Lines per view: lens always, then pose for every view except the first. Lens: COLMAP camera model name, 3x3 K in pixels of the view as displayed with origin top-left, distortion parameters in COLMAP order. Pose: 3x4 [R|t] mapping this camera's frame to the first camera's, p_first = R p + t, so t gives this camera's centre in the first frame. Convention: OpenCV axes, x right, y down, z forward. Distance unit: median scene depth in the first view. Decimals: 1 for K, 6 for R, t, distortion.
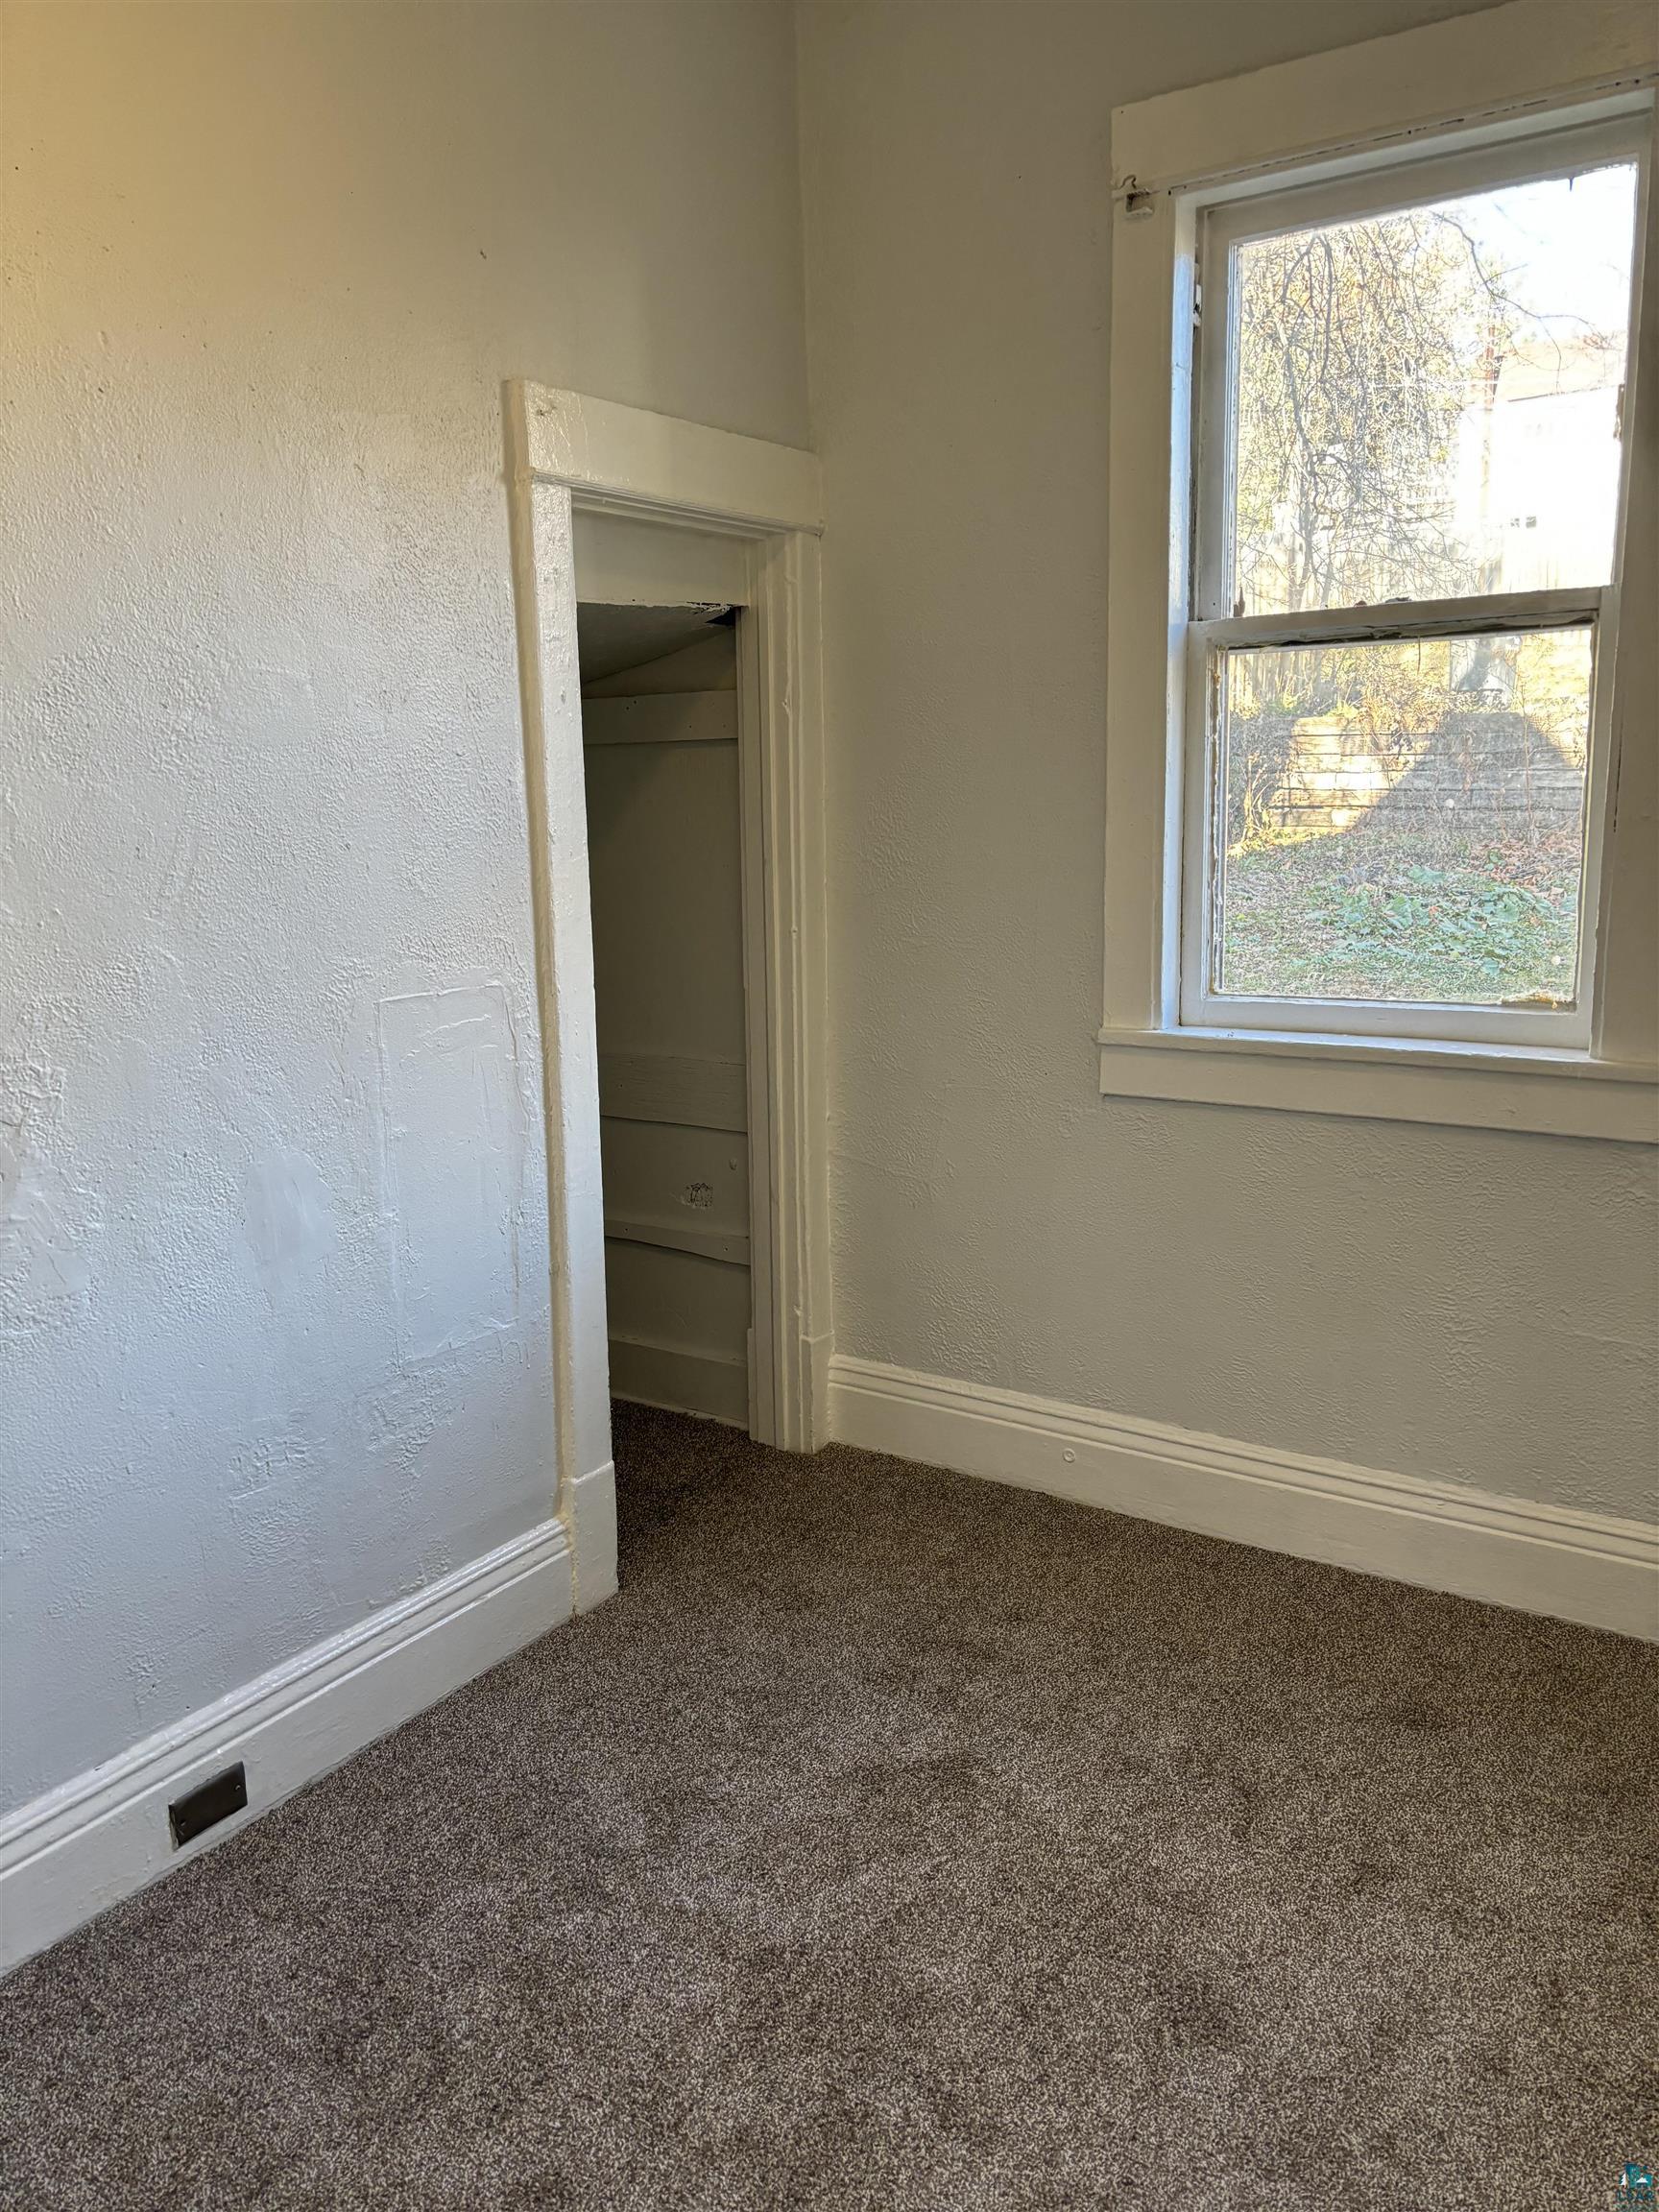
lens RADIAL K [[1665.0, 0, 829.8], [0, 1665.0, 1109.7], [0, 0, 1]] dist [0.063844, -0.068121]
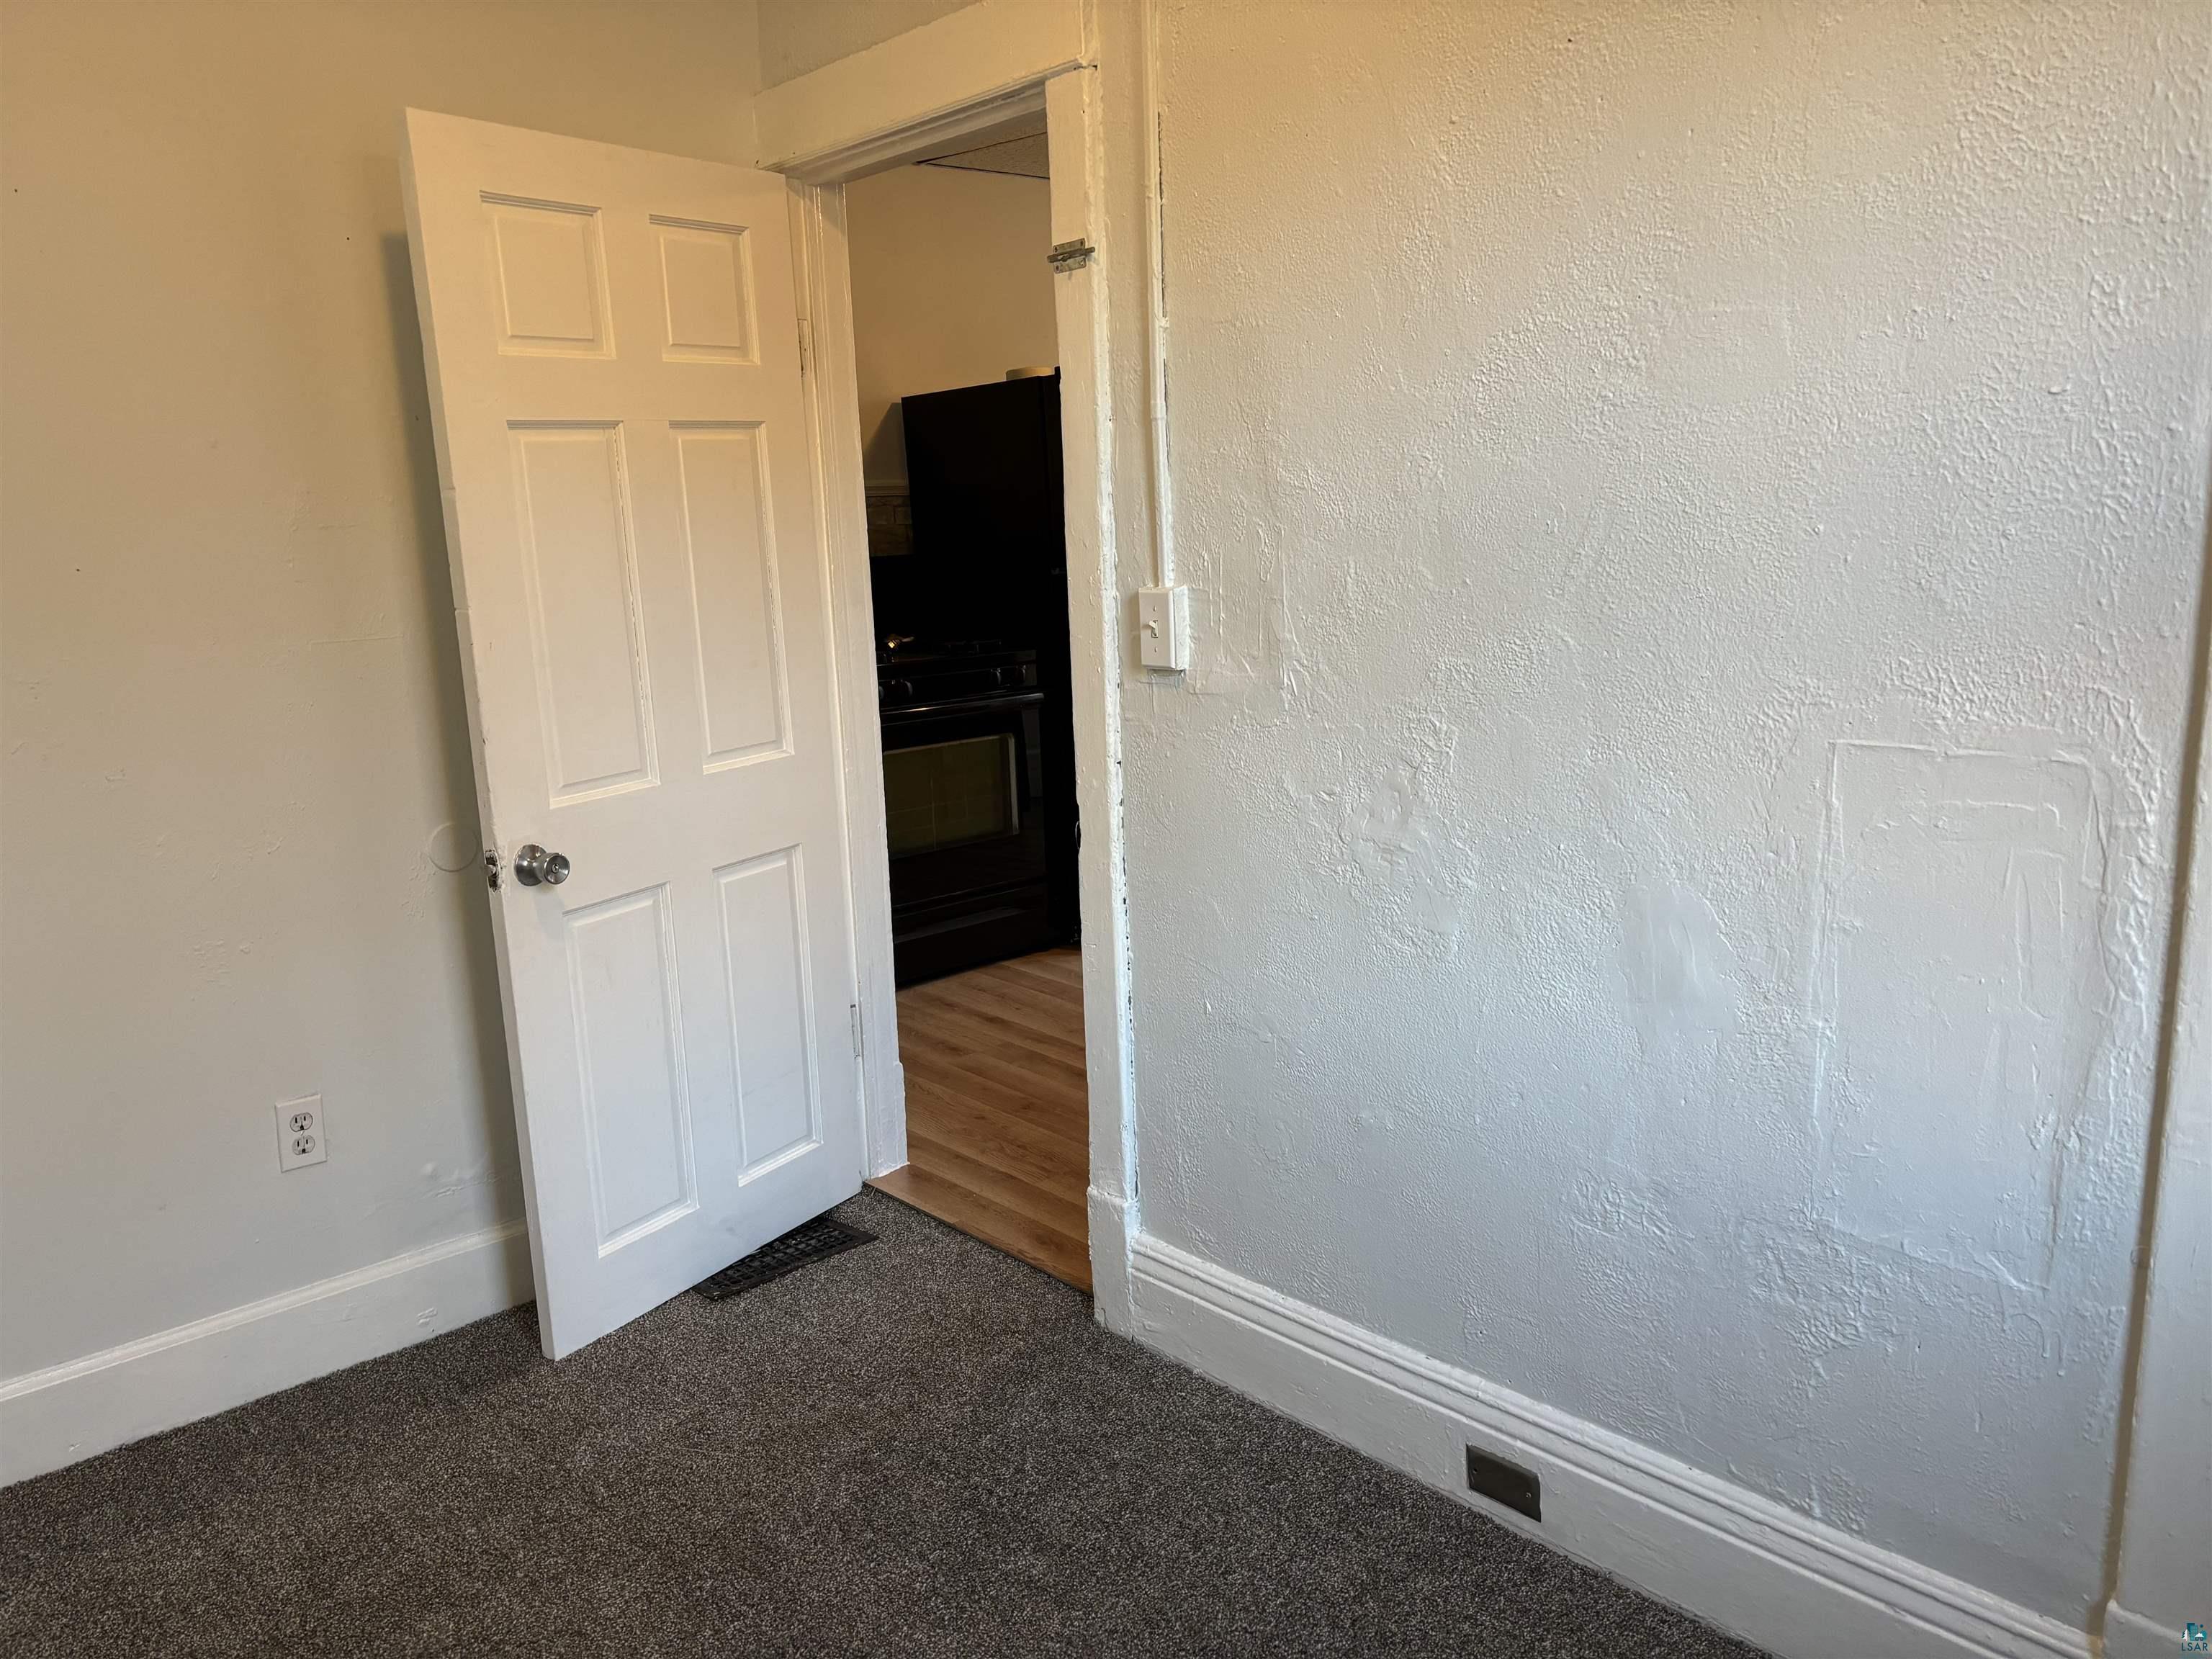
lens RADIAL K [[1665.0, 0, 1092.2], [0, 1665.0, 824.4], [0, 0, 1]] dist [0.063844, -0.068121]
pose [[-0.225455, 0.224577, -0.948016, 0.564139], [-0.144732, 0.954552, 0.260545, -0.191635], [0.963443, 0.195950, -0.182705, 0.901710]]
